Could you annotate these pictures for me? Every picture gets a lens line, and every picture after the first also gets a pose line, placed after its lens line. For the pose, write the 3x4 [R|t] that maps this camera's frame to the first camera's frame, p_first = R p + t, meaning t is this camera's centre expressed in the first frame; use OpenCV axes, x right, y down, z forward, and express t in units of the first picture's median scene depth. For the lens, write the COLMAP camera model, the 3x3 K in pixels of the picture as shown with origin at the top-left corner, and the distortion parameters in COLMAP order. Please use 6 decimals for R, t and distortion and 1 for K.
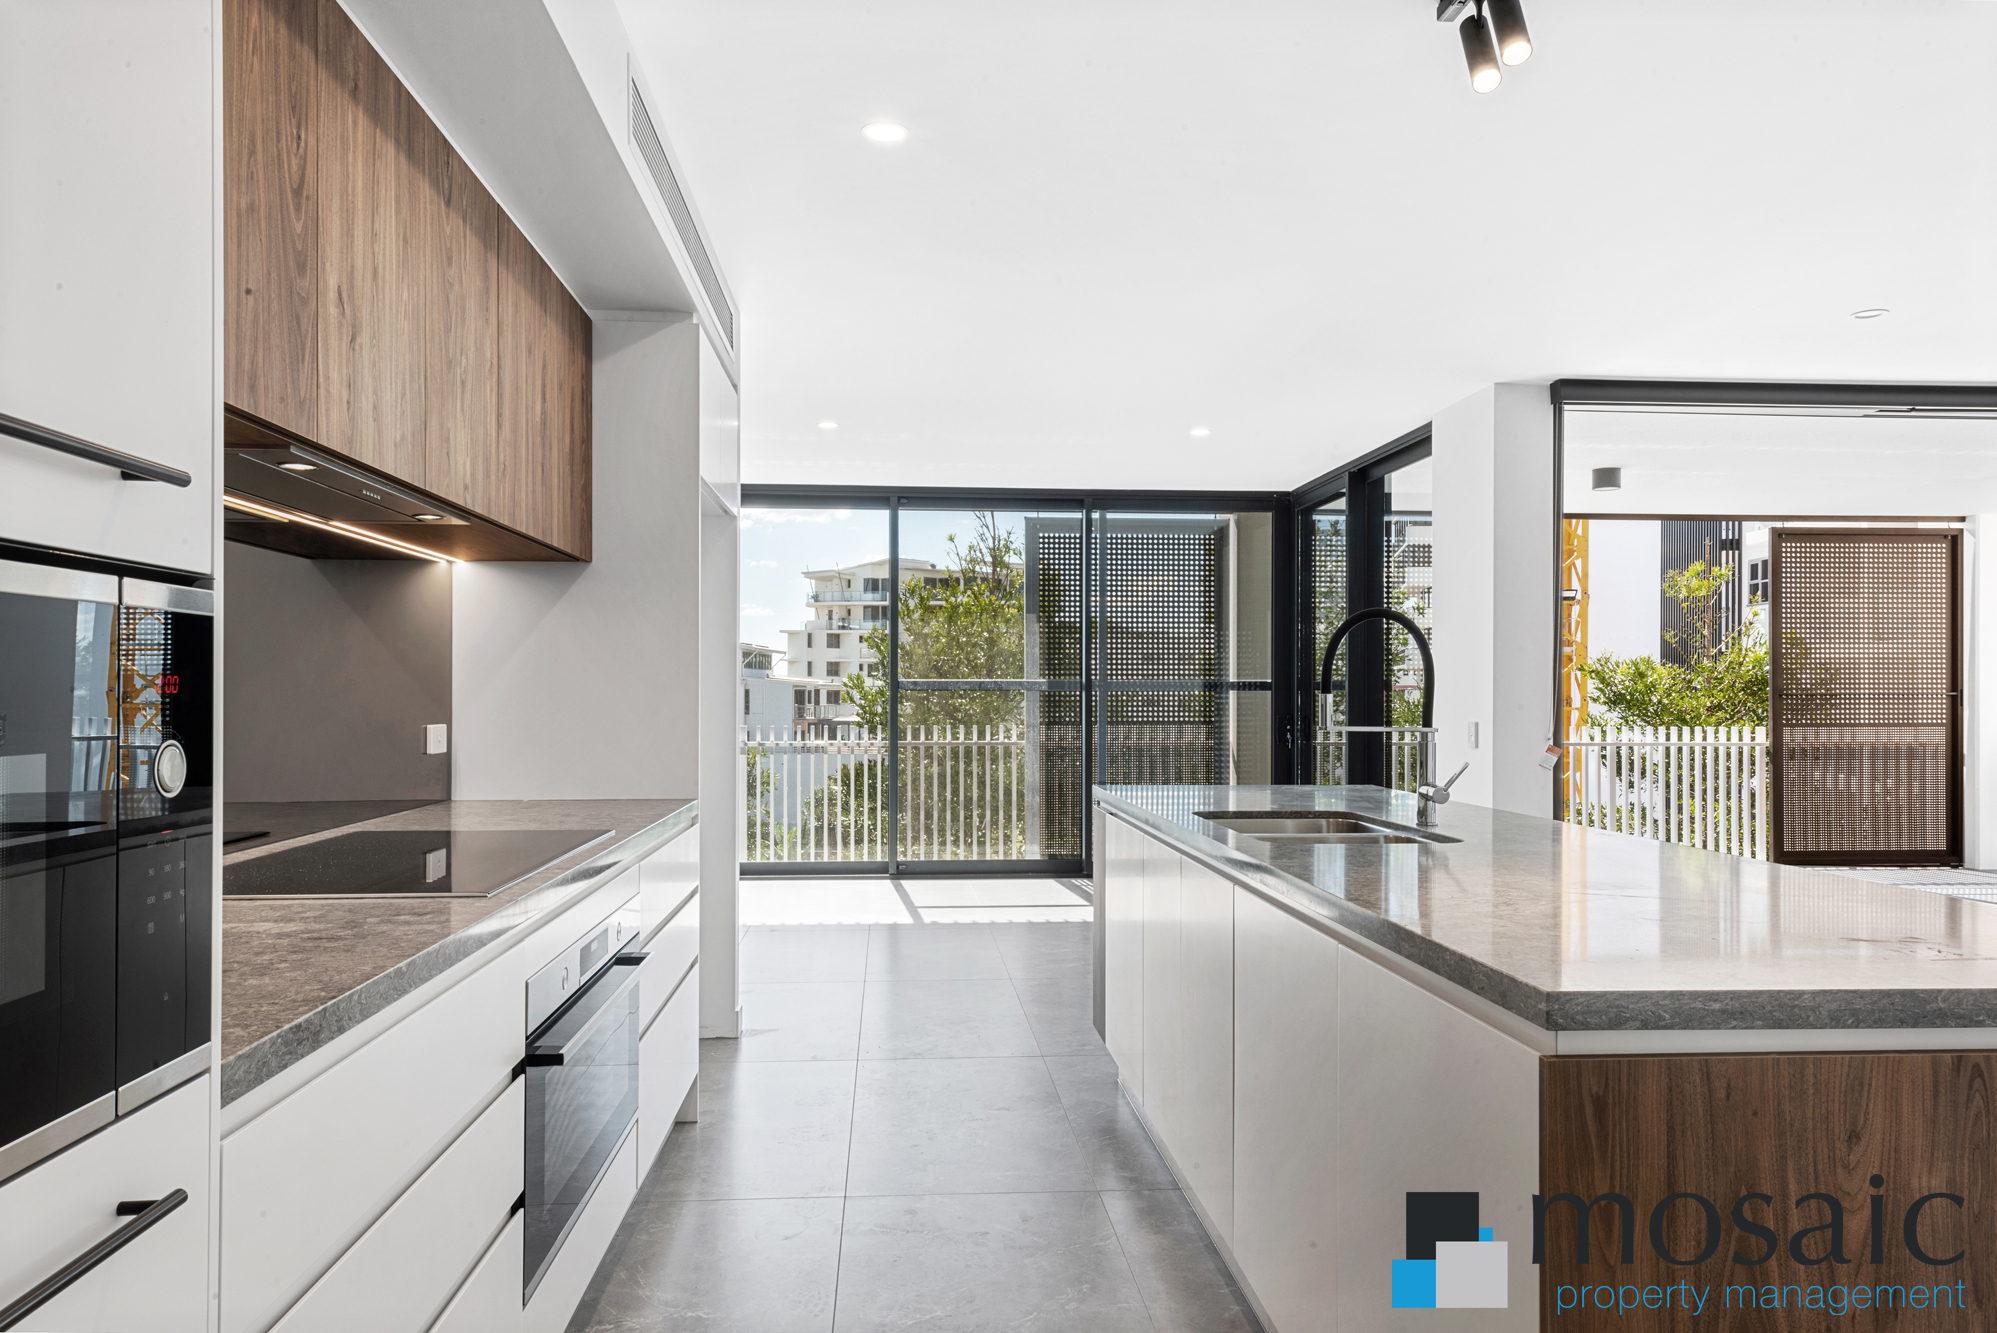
lens RADIAL K [[1341.6, 0, 993.8], [0, 1341.6, 687.6], [0, 0, 1]] dist [0.014940, -0.008243]
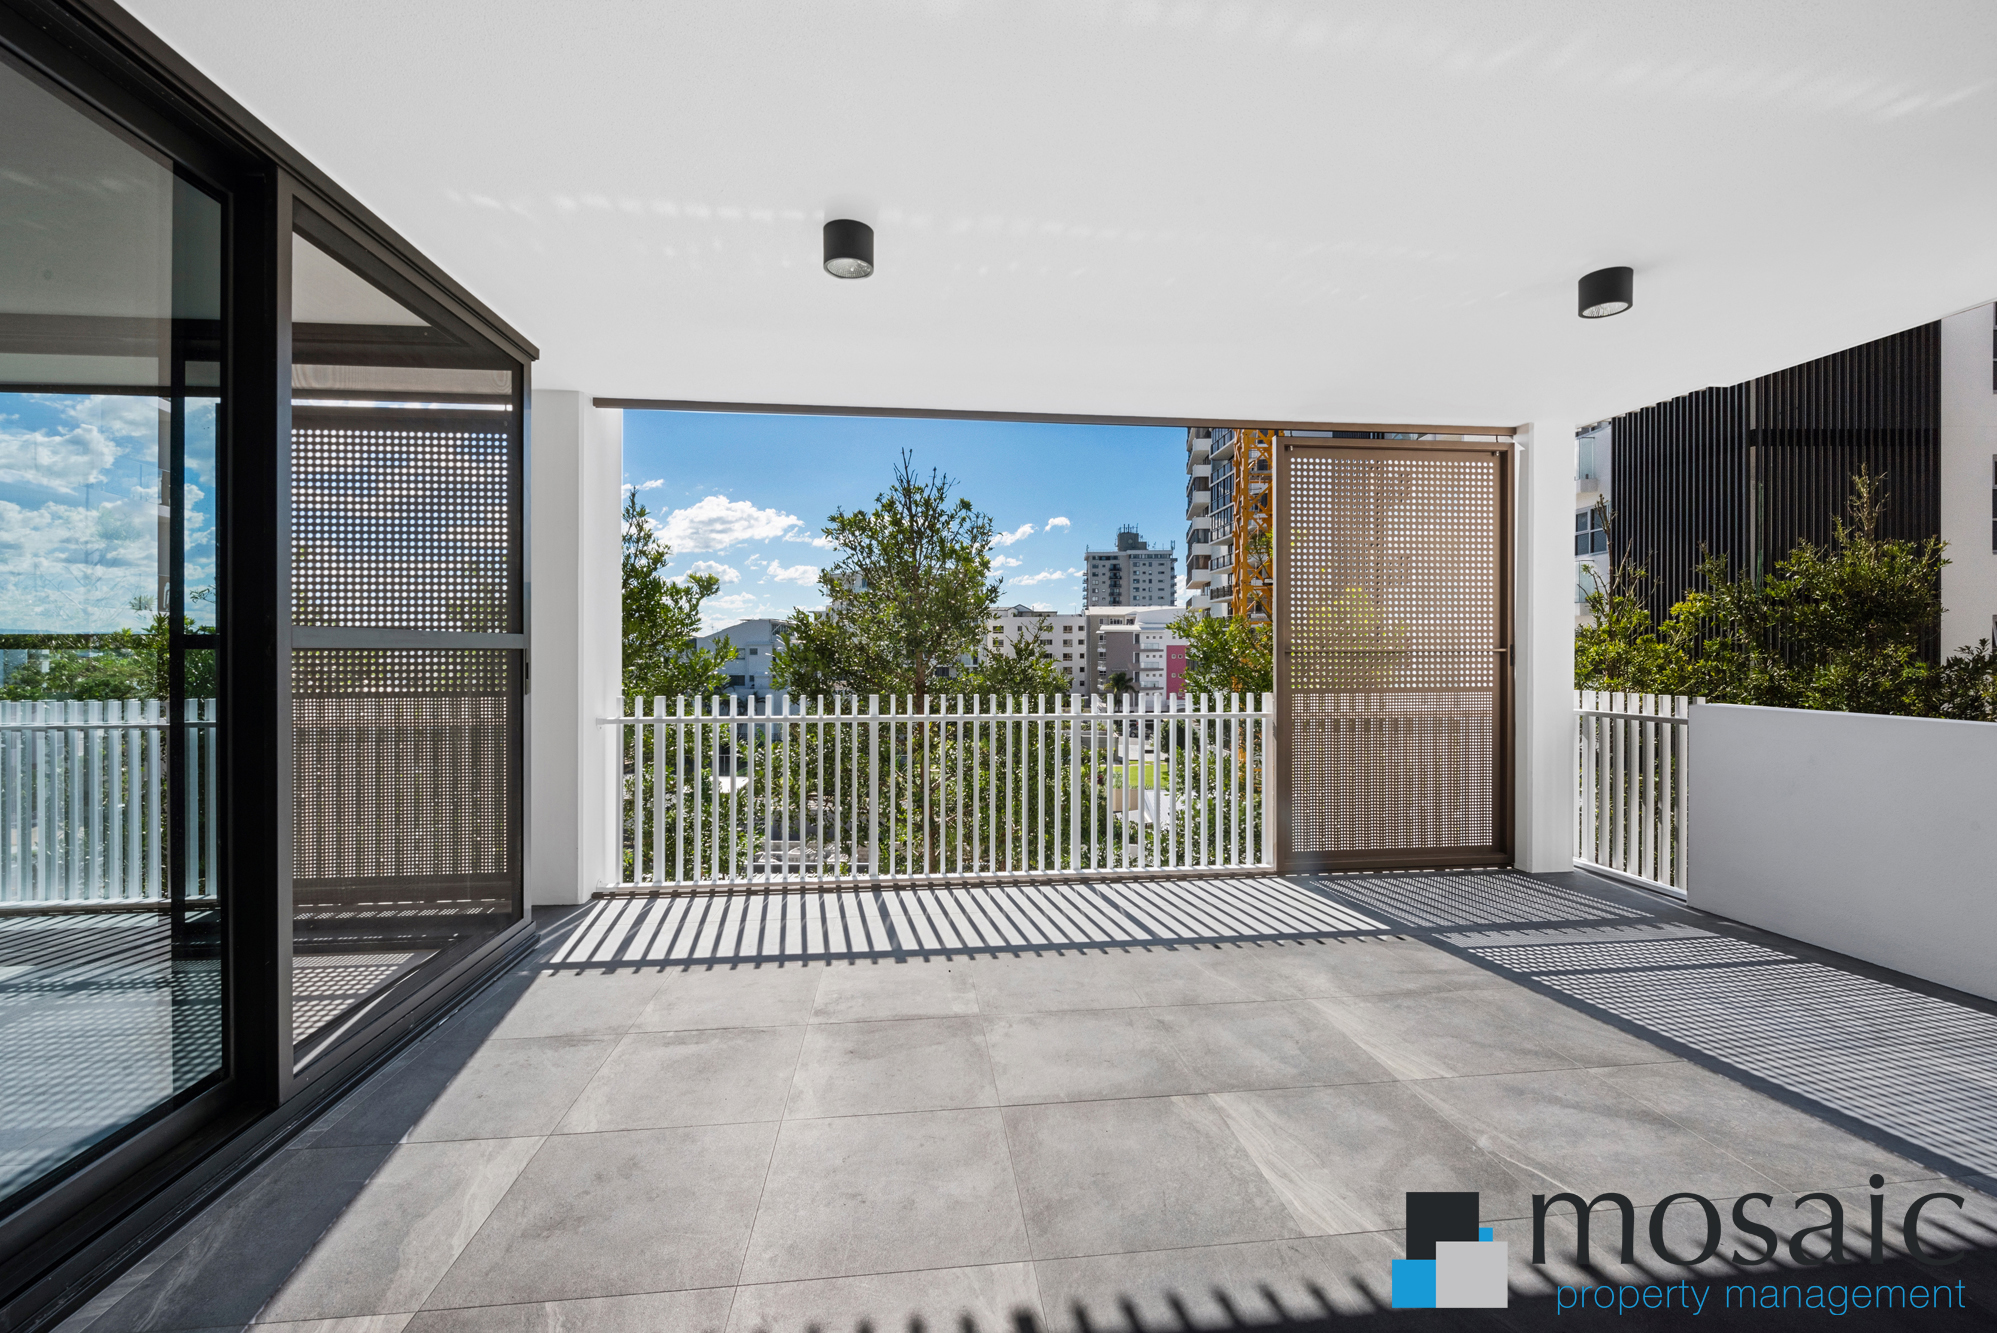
lens RADIAL K [[807.8, 0, 1006.8], [0, 807.8, 654.2], [0, 0, 1]] dist [-0.002759, -0.000091]
pose [[0.999113, -0.003444, 0.041979, 0.466418], [0.003140, 0.999968, 0.007290, 0.002840], [-0.042003, -0.007152, 0.999092, 0.626742]]
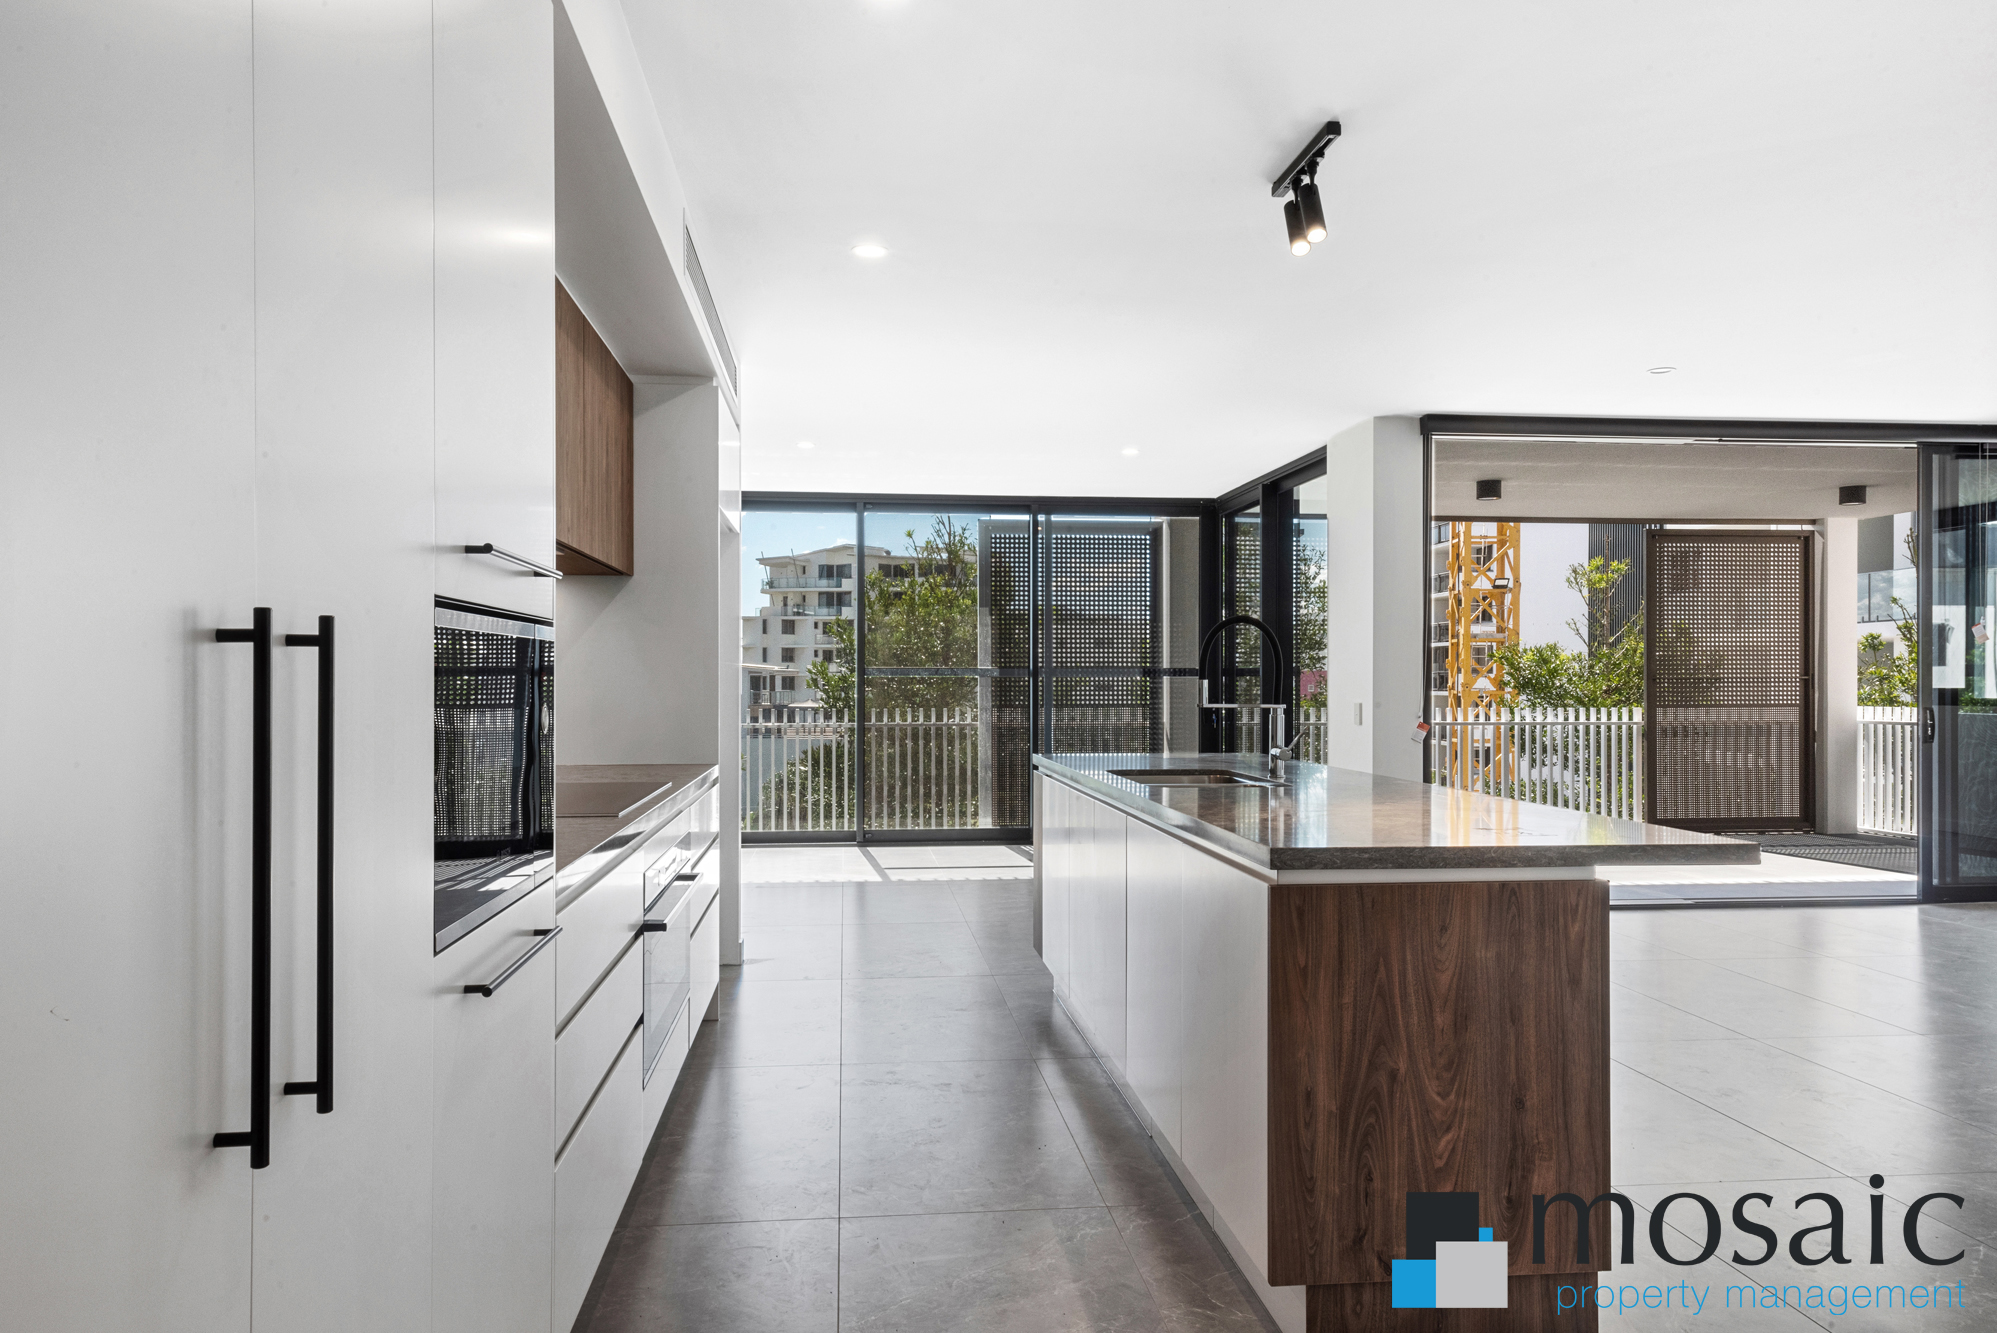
lens RADIAL K [[1341.6, 0, 987.3], [0, 1341.6, 675.1], [0, 0, 1]] dist [0.014940, -0.008243]
pose [[0.999572, -0.002038, 0.029197, -0.002089], [0.001993, 0.999997, 0.001565, -0.000832], [-0.029200, -0.001506, 0.999572, -0.117161]]
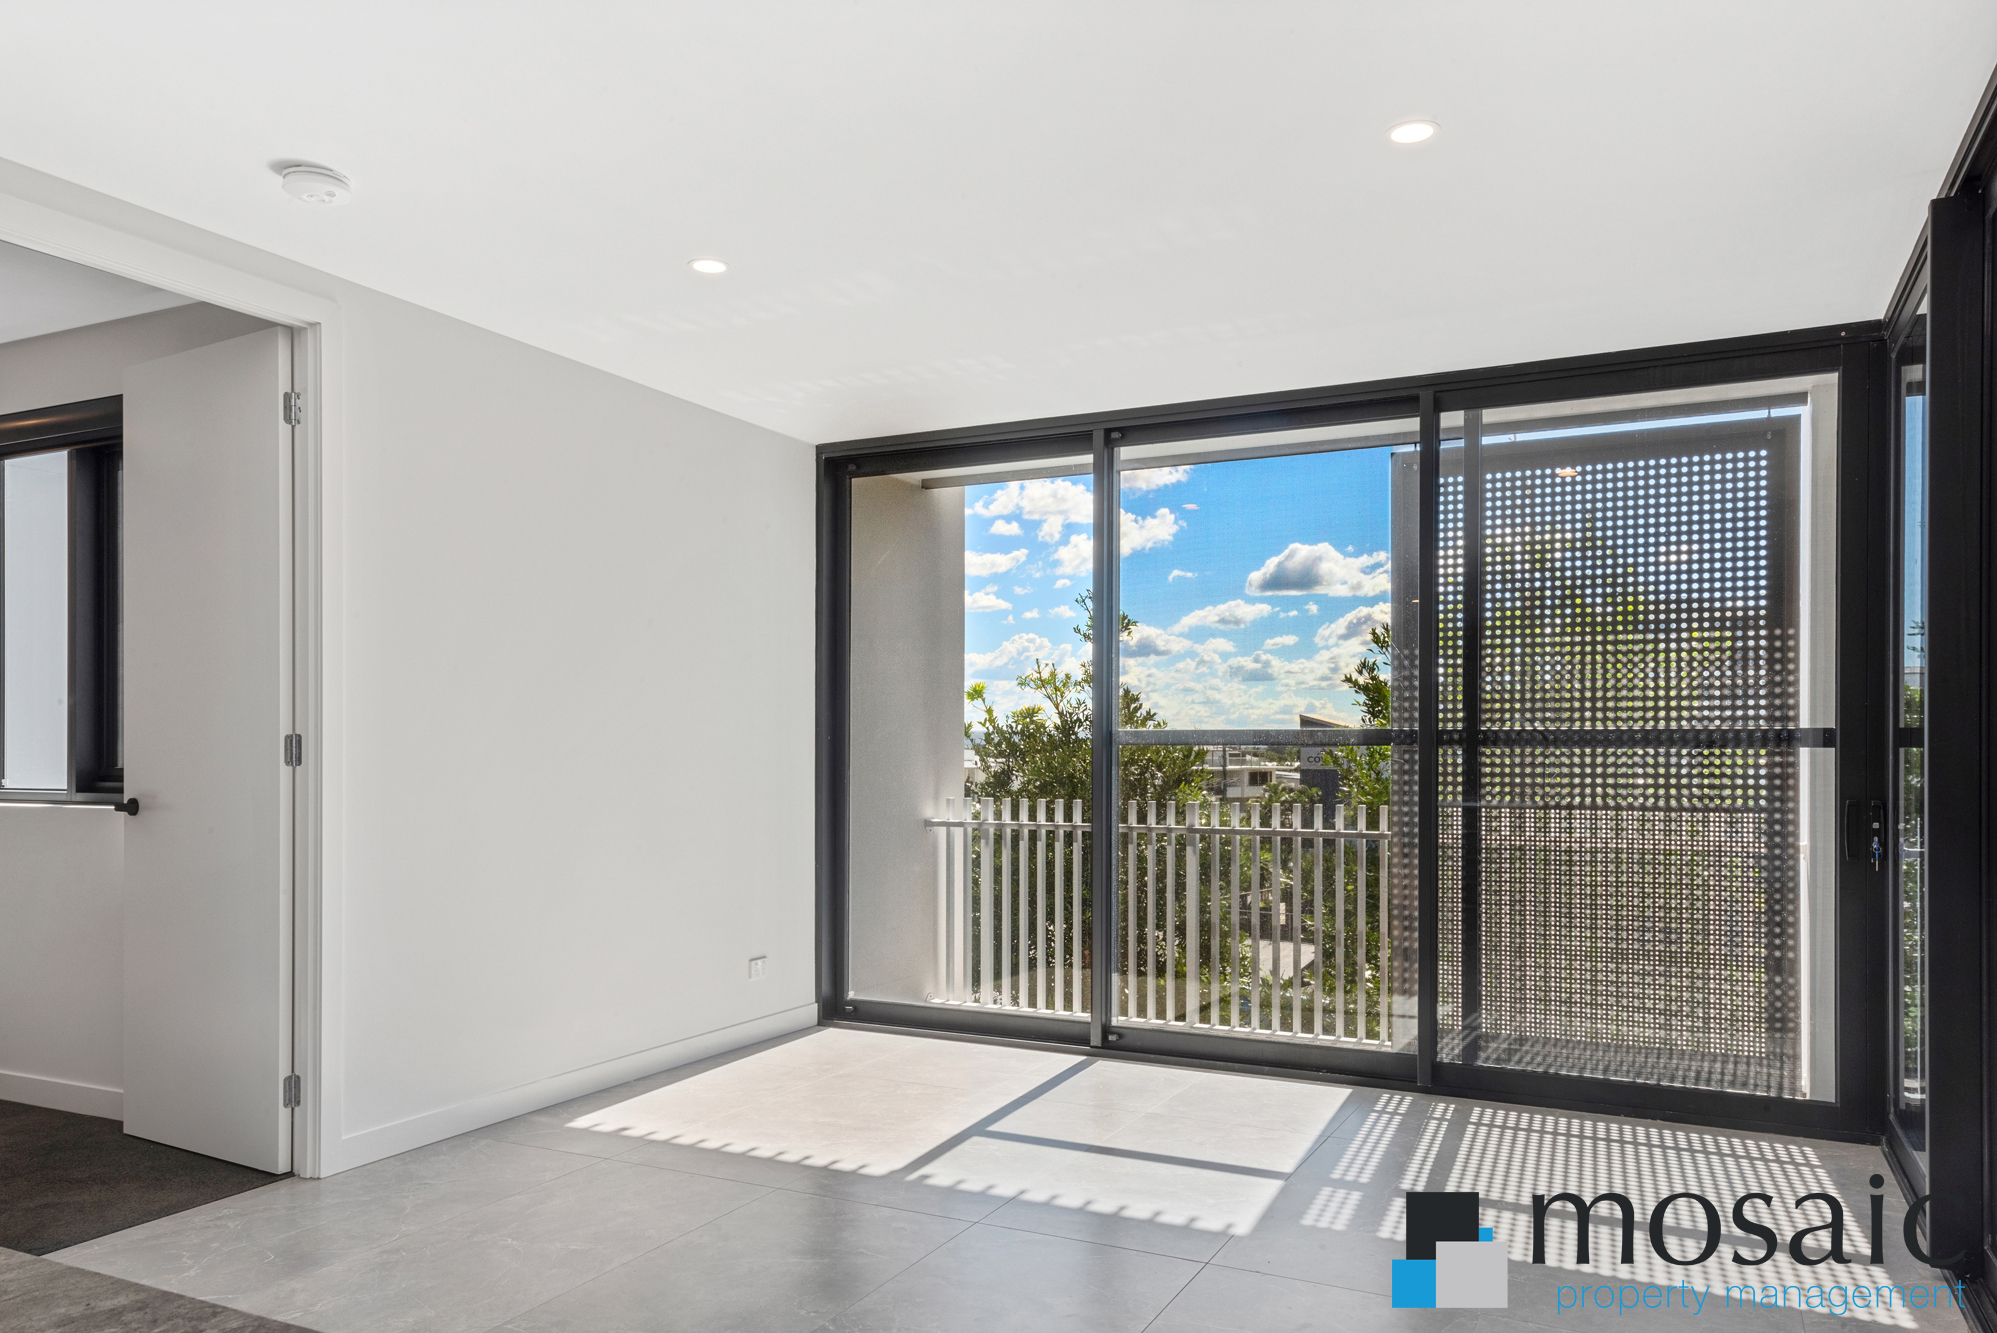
lens RADIAL K [[1372.1, 0, 1024.4], [0, 1372.1, 745.2], [0, 0, 1]] dist [0.064244, 0.000344]
pose [[0.866914, -0.000379, -0.498458, 0.208371], [-0.000398, 0.999999, -0.001451, 0.002341], [0.498458, 0.001456, 0.866913, 0.435463]]
